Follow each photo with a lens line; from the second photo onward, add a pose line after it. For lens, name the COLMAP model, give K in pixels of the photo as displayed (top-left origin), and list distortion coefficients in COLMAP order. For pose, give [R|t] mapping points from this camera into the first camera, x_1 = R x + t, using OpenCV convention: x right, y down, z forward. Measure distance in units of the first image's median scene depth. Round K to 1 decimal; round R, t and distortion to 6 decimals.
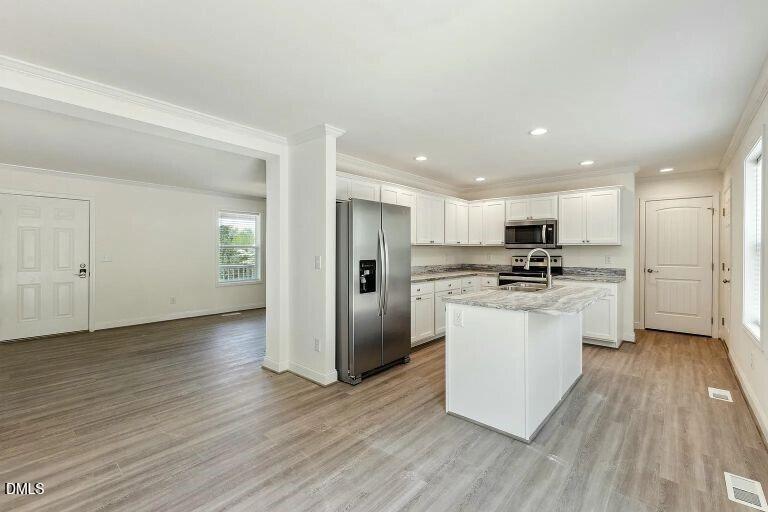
lens RADIAL K [[336.9, 0, 385.7], [0, 336.9, 251.5], [0, 0, 1]] dist [0.012455, -0.000199]
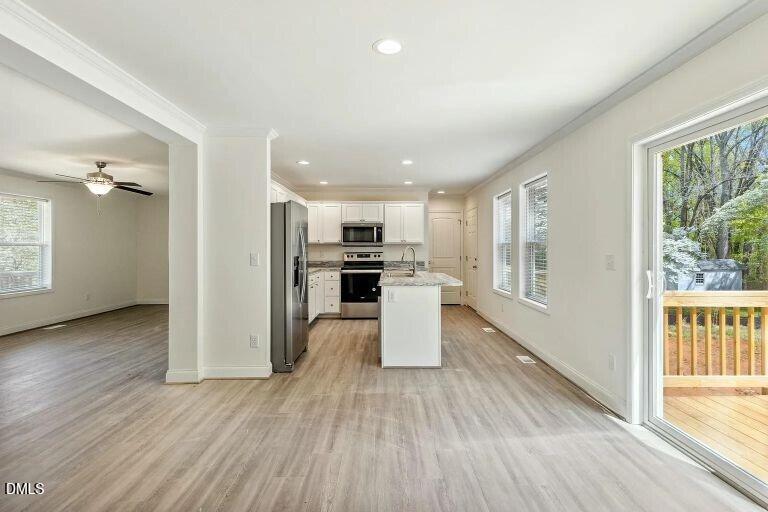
lens RADIAL K [[401.6, 0, 387.7], [0, 401.6, 247.3], [0, 0, 1]] dist [0.030881, 0.000102]
pose [[0.740055, -0.000519, 0.672546, -0.511896], [0.004768, 0.999979, -0.004475, 0.002014], [-0.672529, 0.006518, 0.740042, -0.118170]]
